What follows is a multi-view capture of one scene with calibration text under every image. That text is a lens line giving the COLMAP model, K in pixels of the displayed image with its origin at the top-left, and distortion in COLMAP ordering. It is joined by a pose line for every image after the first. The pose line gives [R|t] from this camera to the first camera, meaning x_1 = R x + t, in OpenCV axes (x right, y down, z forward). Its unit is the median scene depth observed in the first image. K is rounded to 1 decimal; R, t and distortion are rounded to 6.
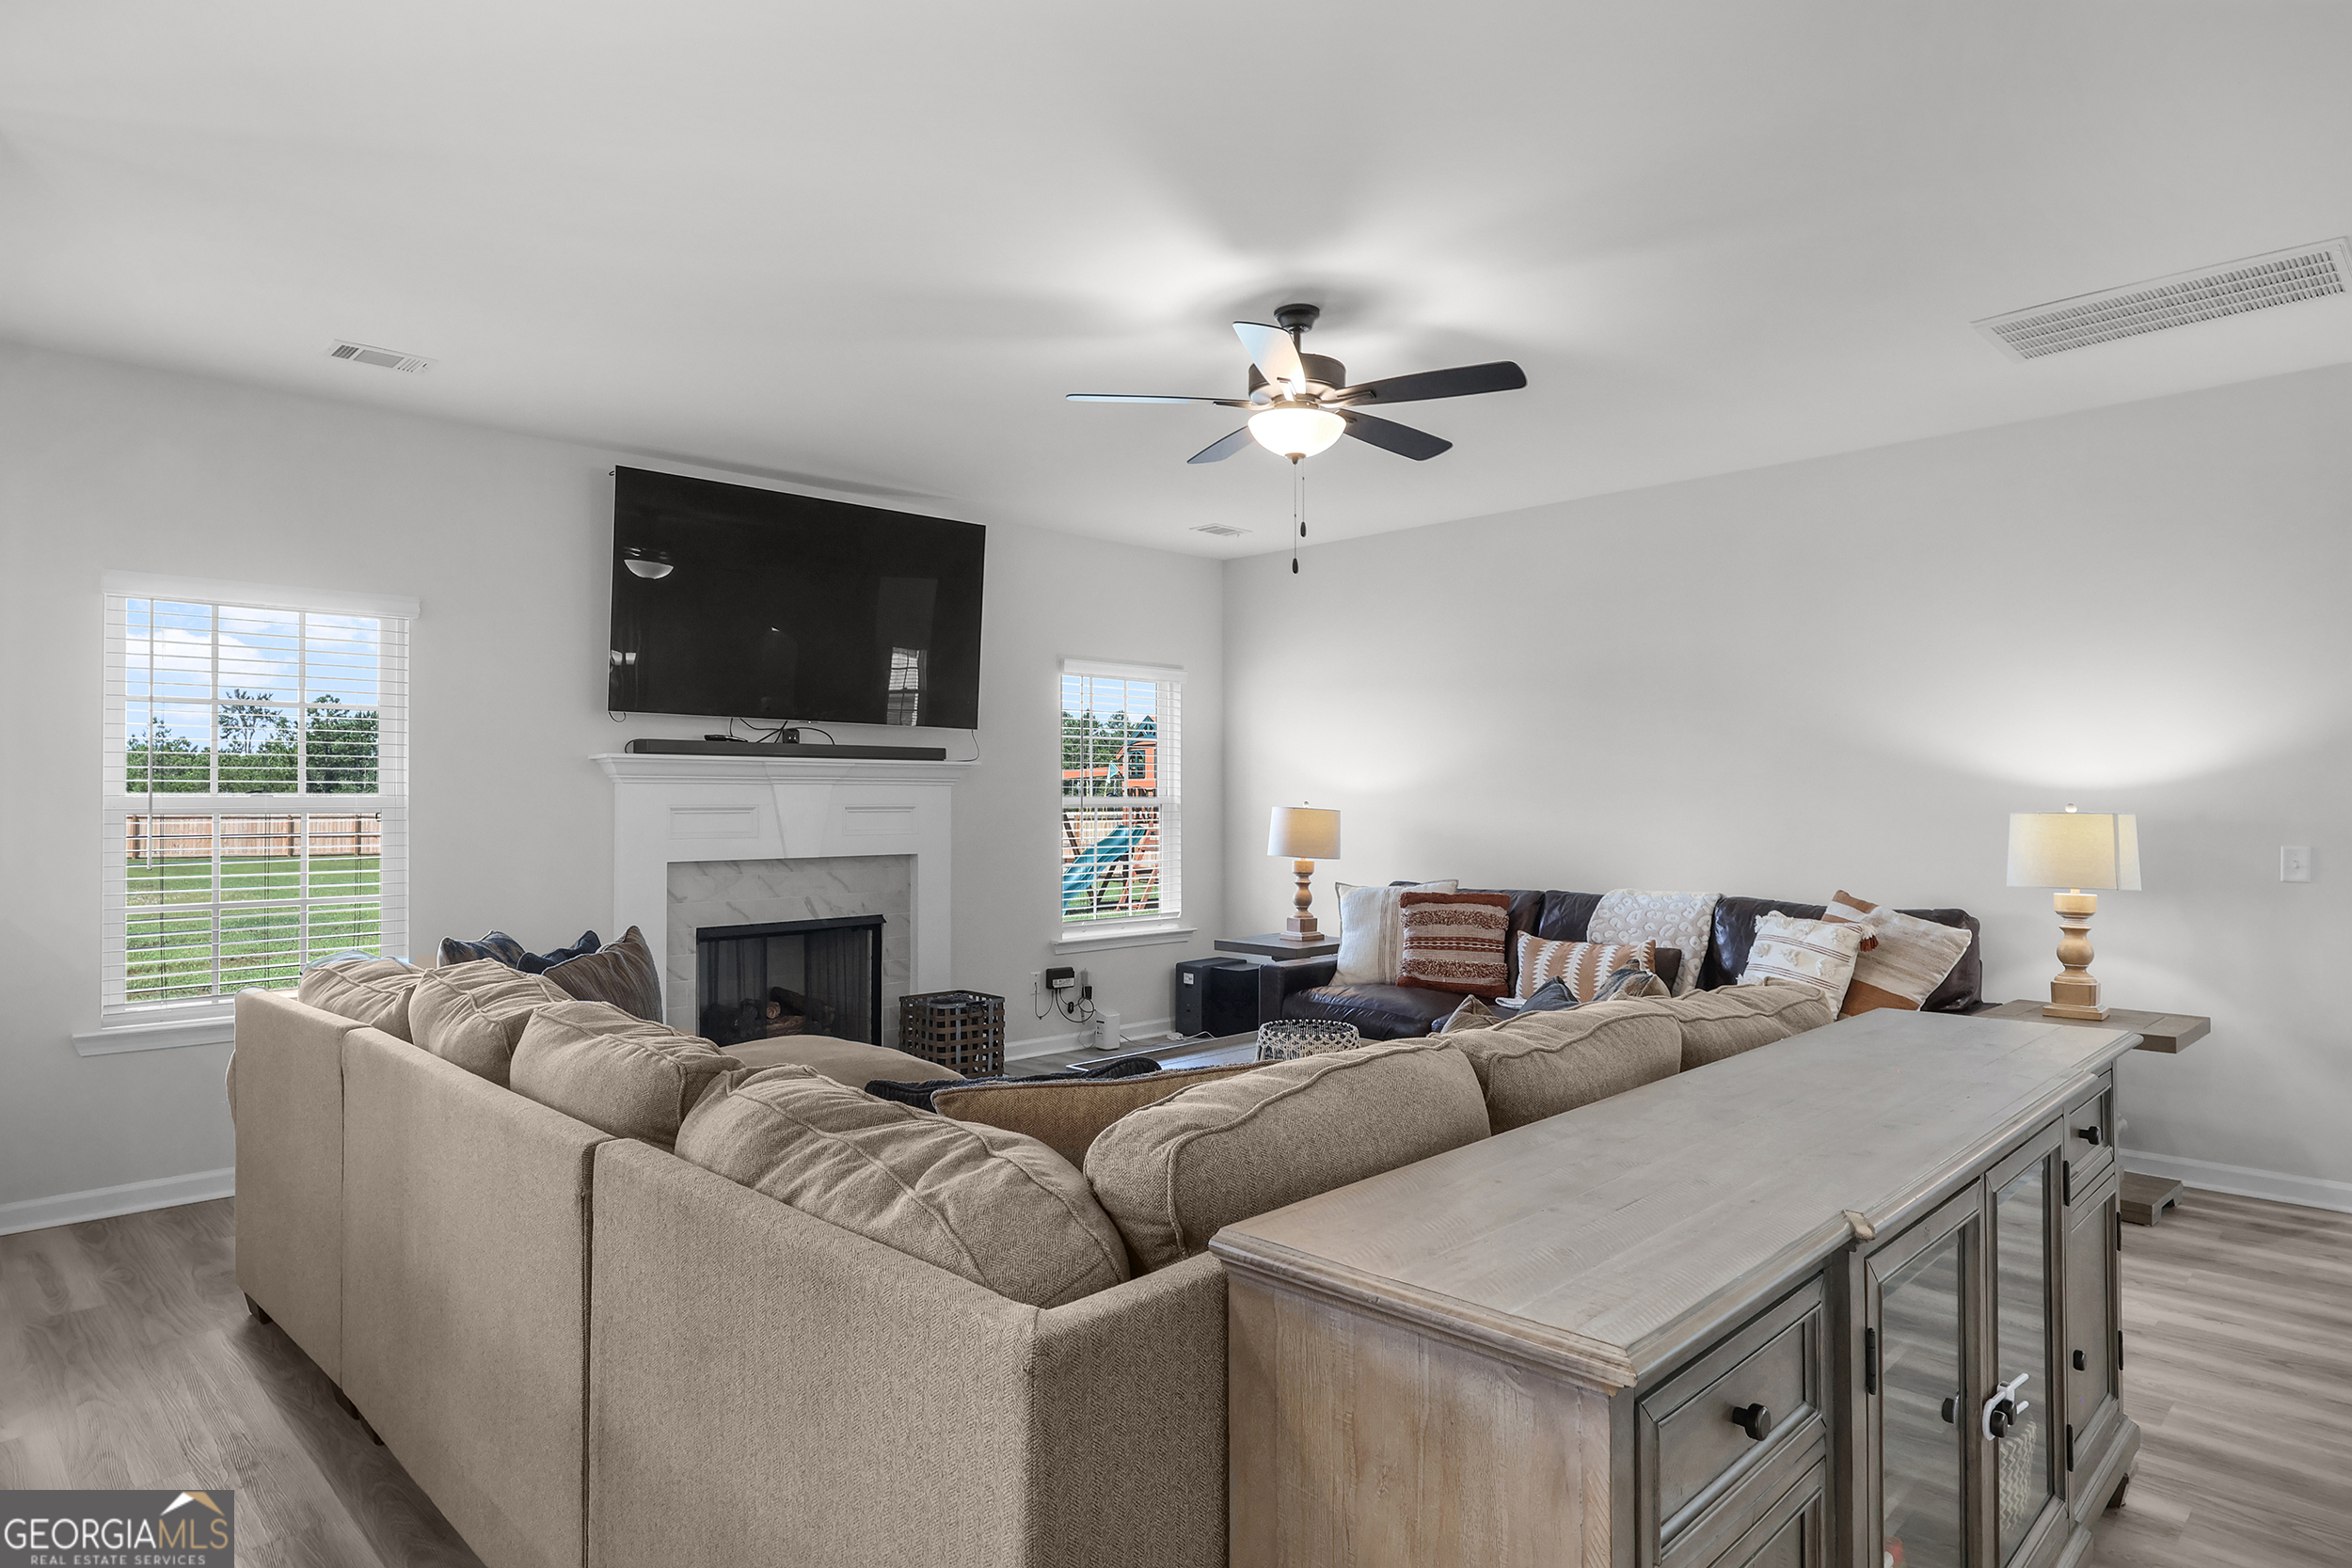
lens RADIAL K [[1312.7, 0, 1220.5], [0, 1312.7, 795.9], [0, 0, 1]] dist [0.007080, 0.000320]
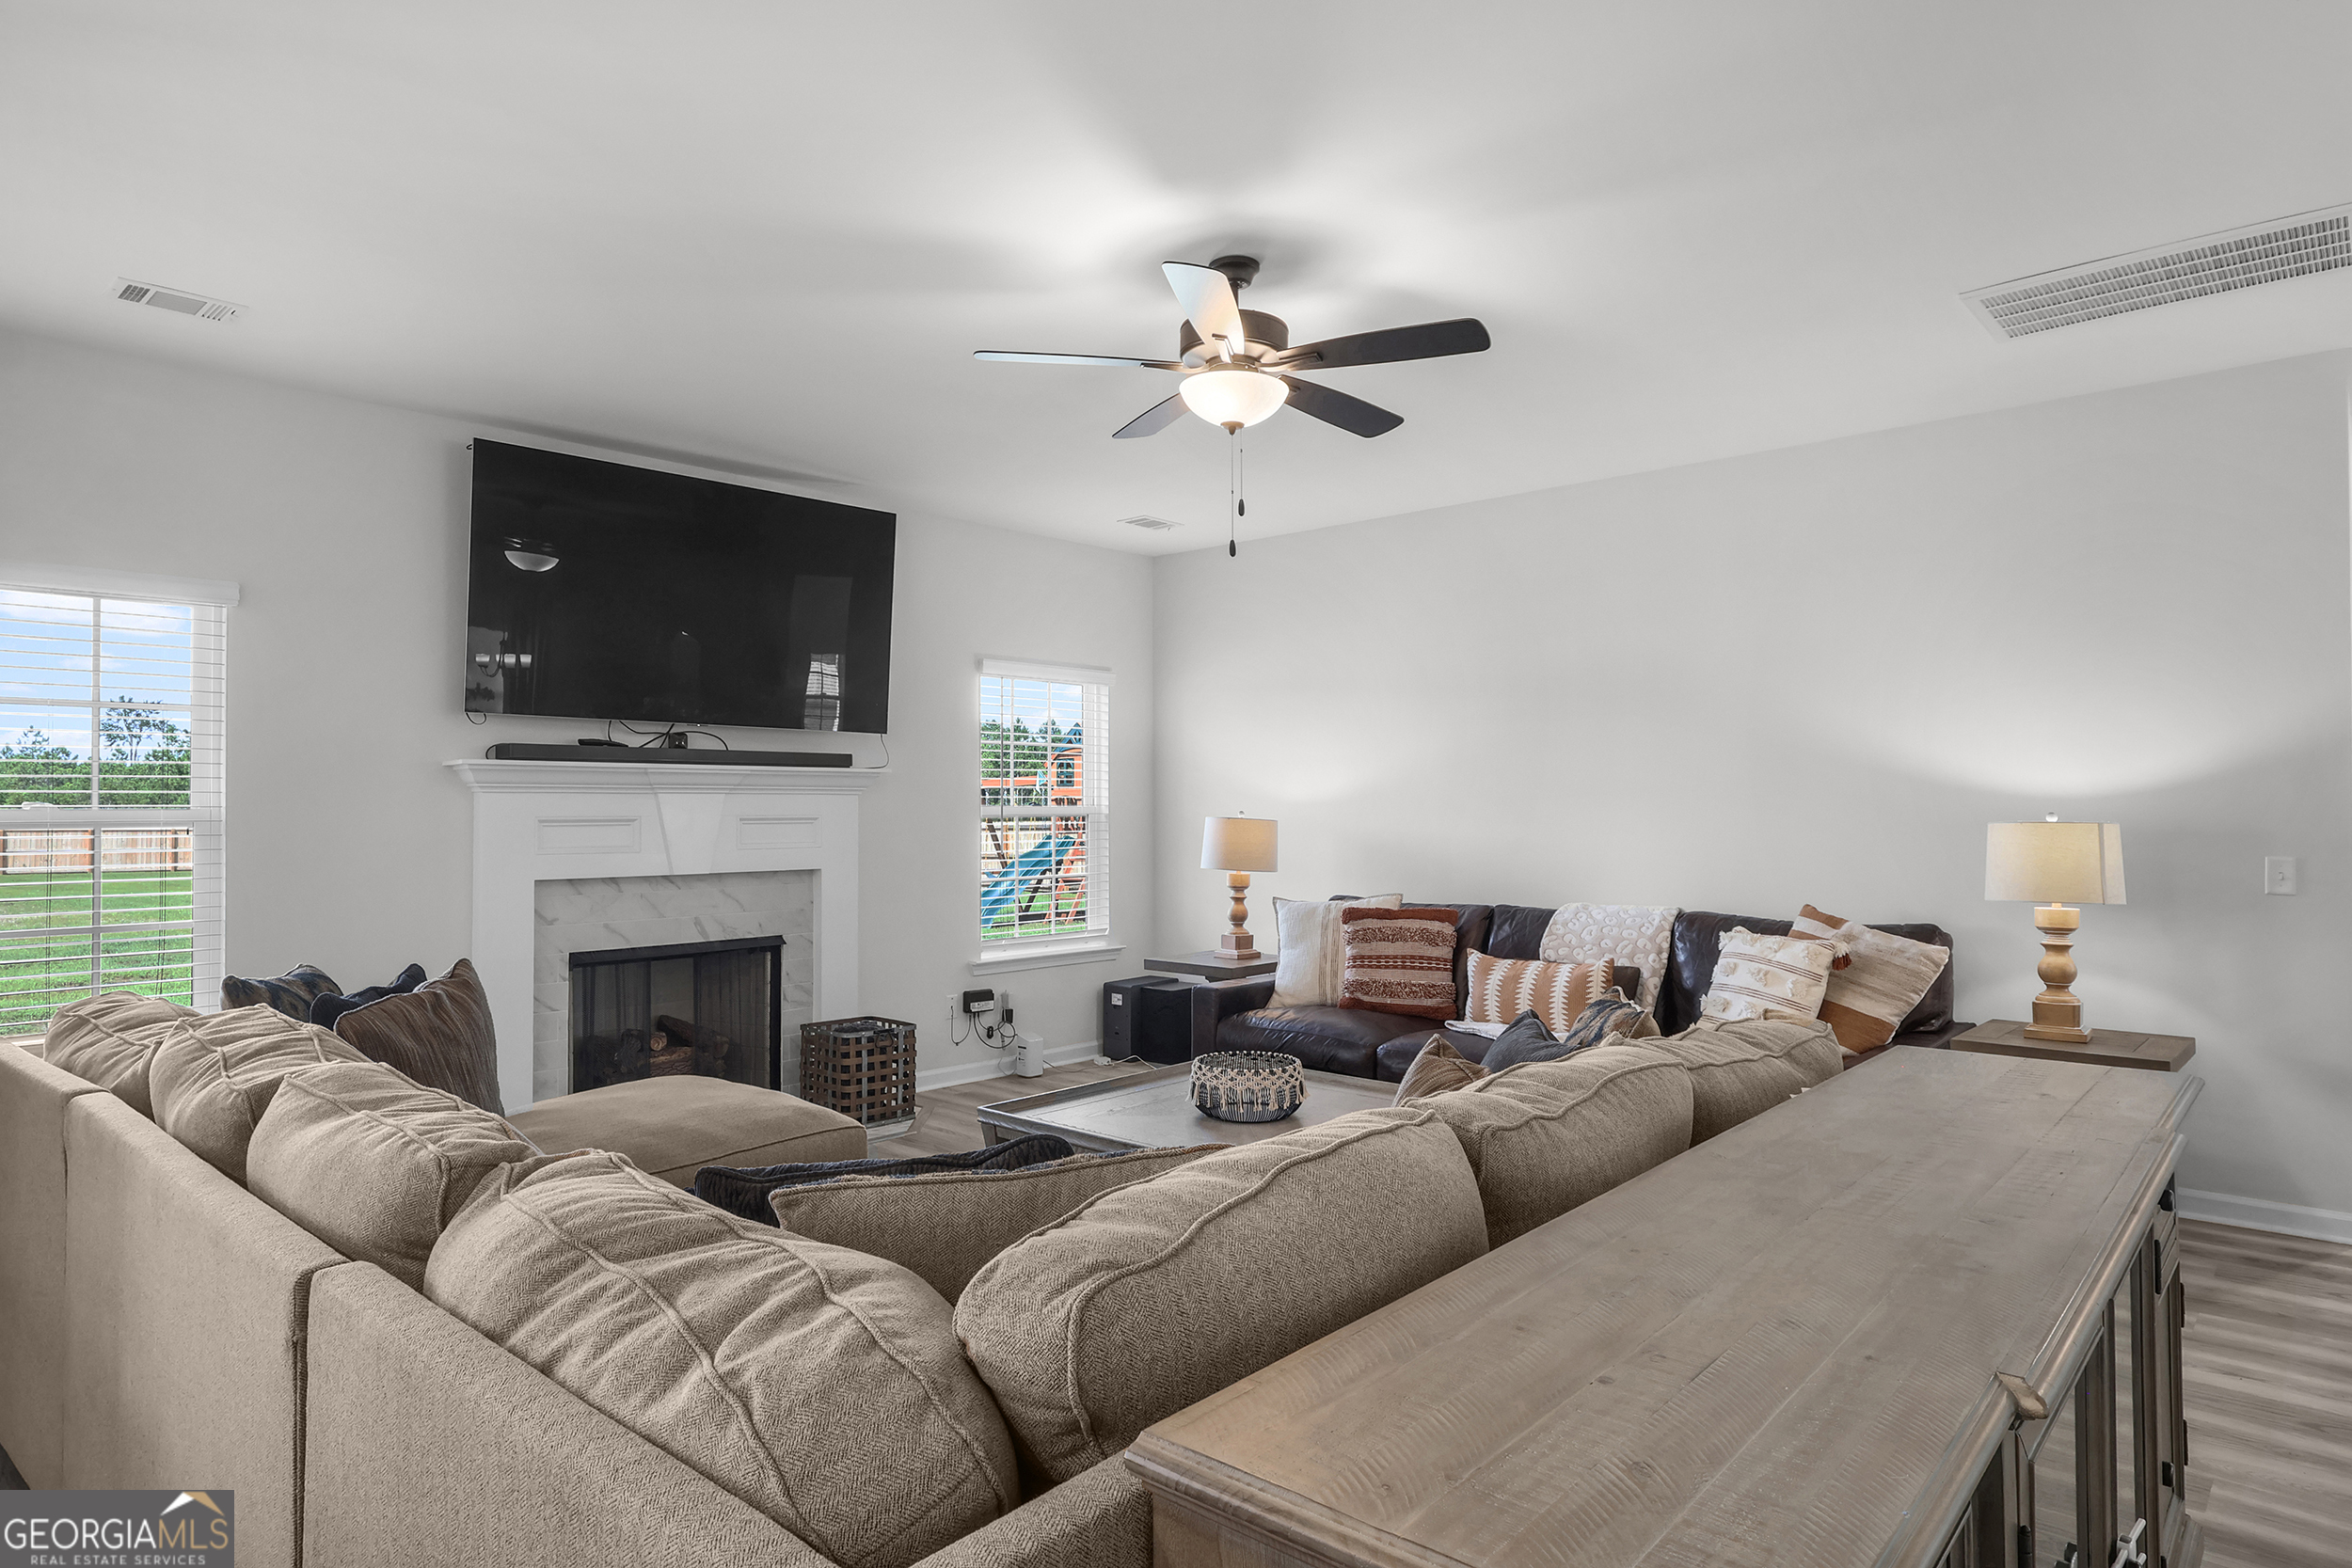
lens RADIAL K [[1312.7, 0, 1210.8], [0, 1312.7, 786.7], [0, 0, 1]] dist [0.007080, 0.000320]
pose [[0.999003, -0.001024, 0.044630, 0.001783], [0.001647, 0.999902, -0.013926, -0.000331], [-0.044611, 0.013985, 0.998907, 0.093649]]
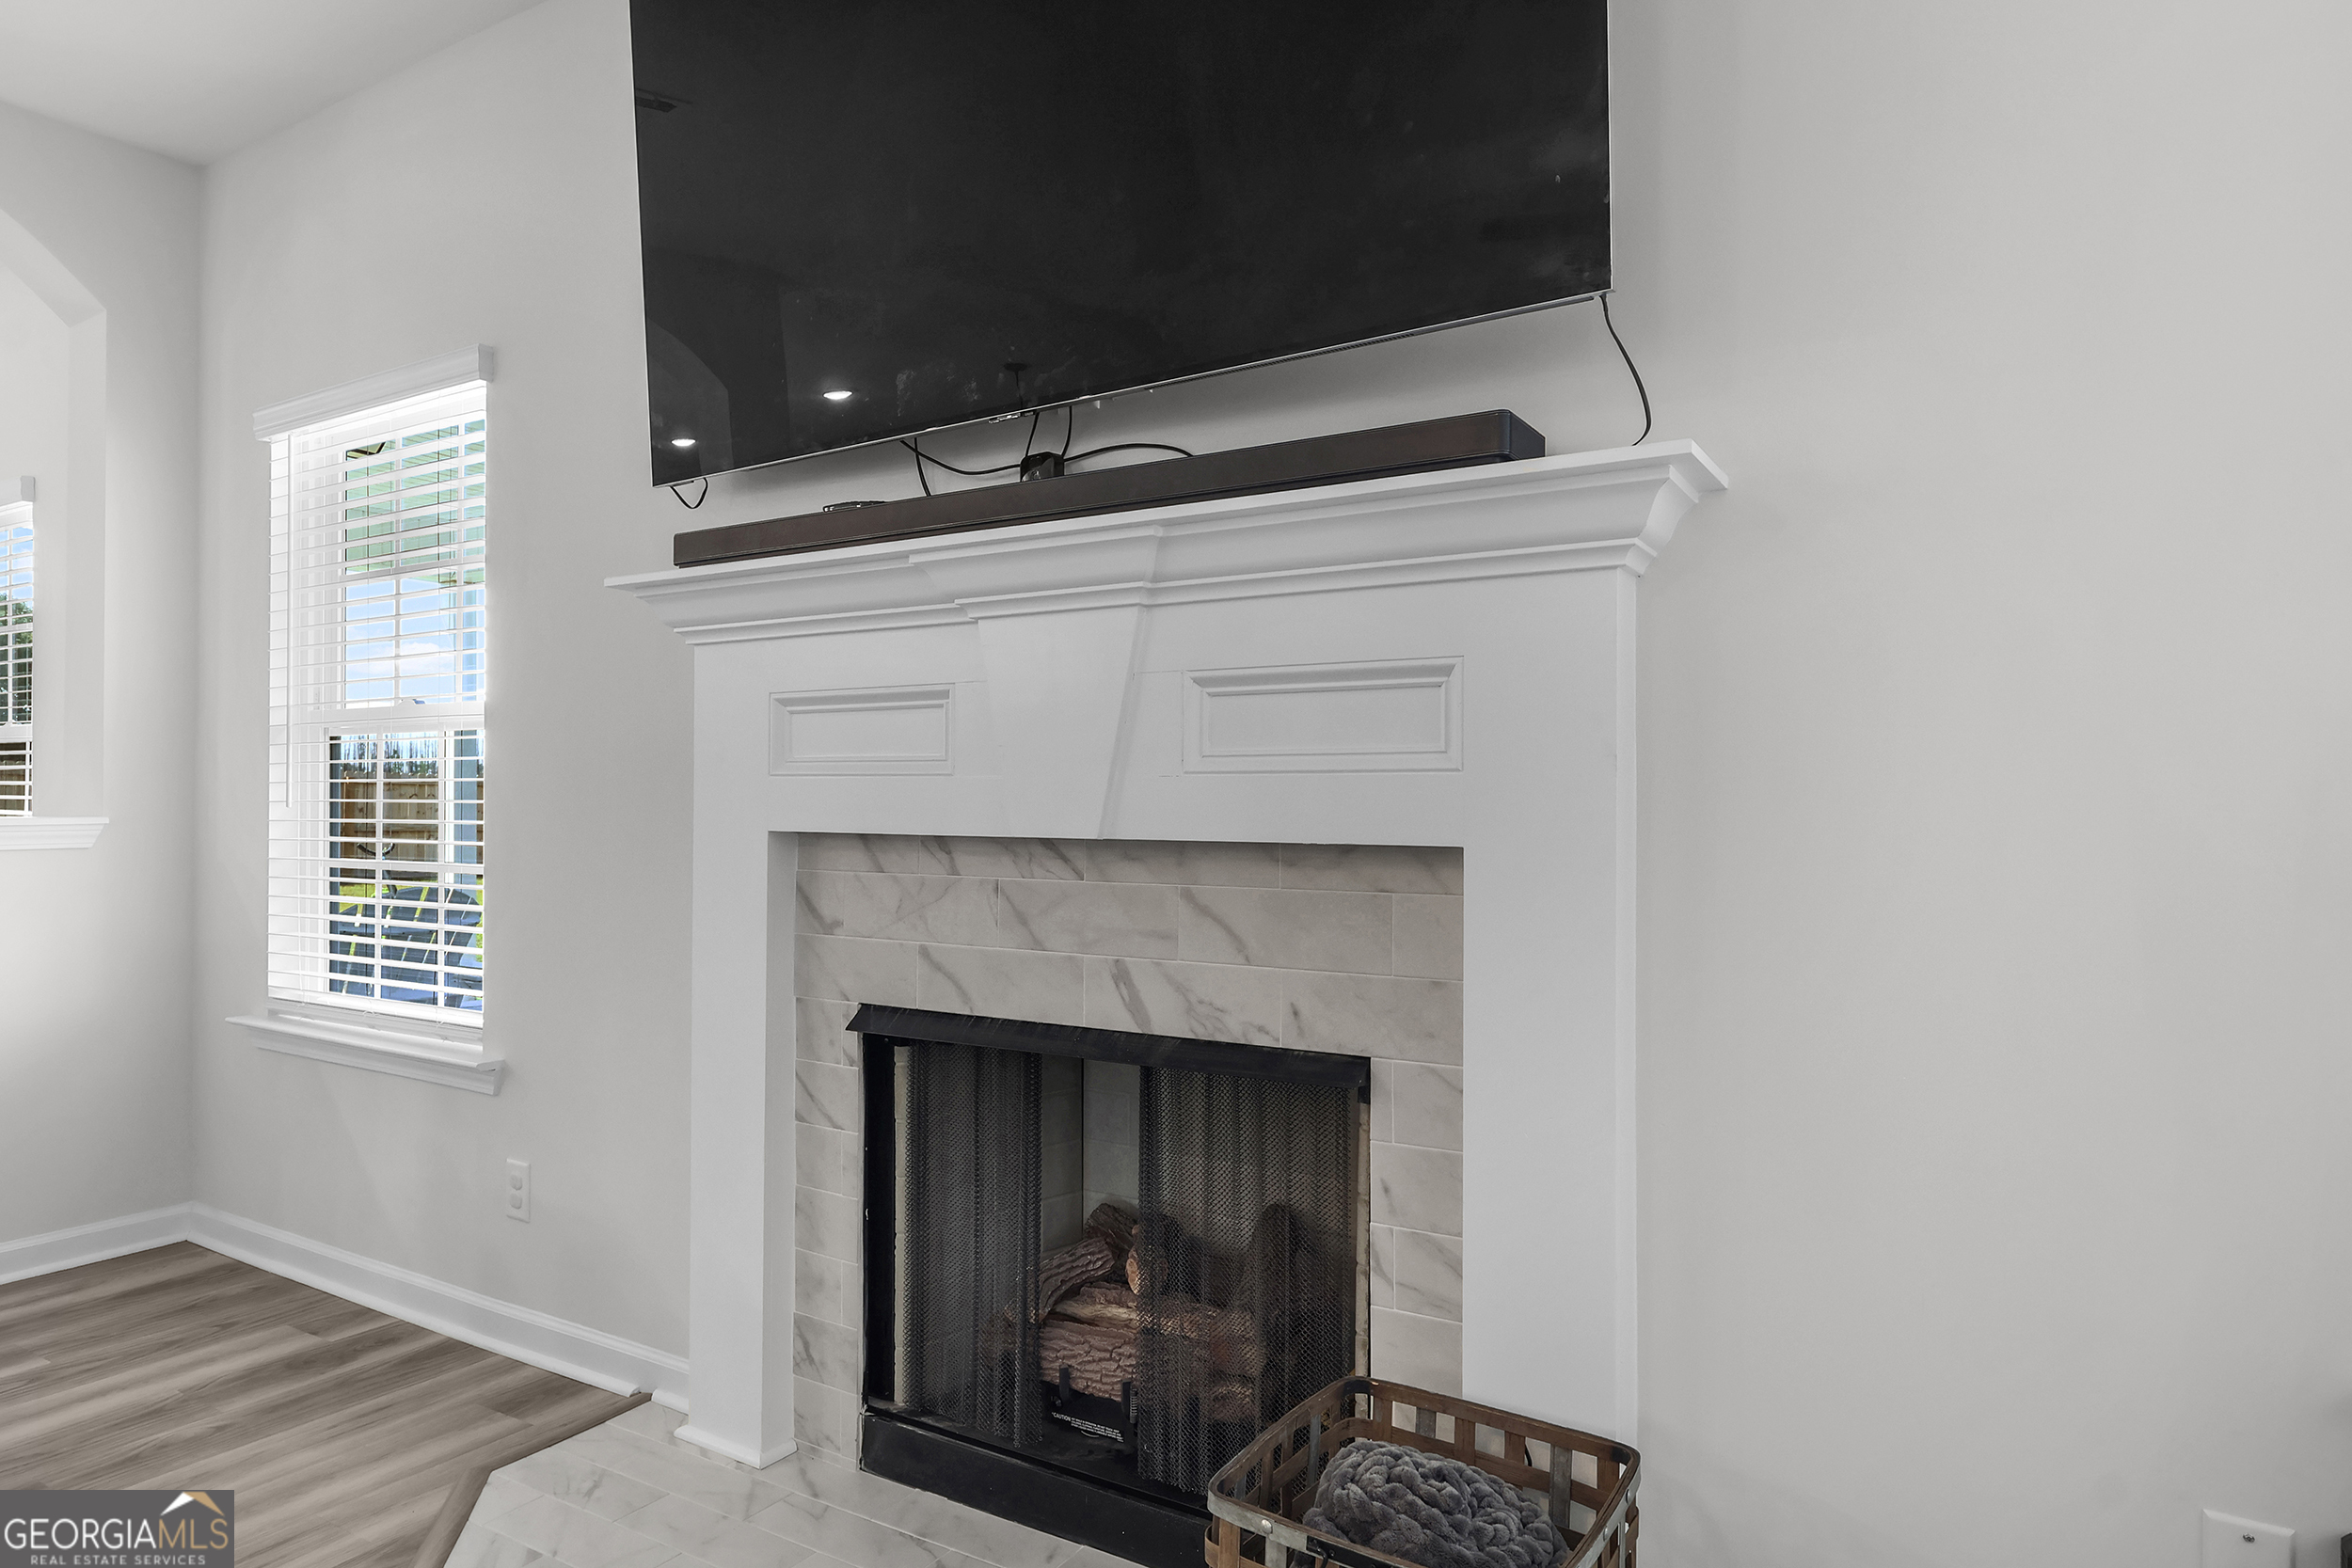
lens RADIAL K [[1417.6, 0, 1176.6], [0, 1417.6, 791.2], [0, 0, 1]] dist [-0.005515, -0.000715]
pose [[0.205545, -0.000363, -0.978648, 0.038379], [0.001036, 0.999999, -0.000153, 0.046414], [0.978647, -0.000982, 0.205546, 1.235066]]
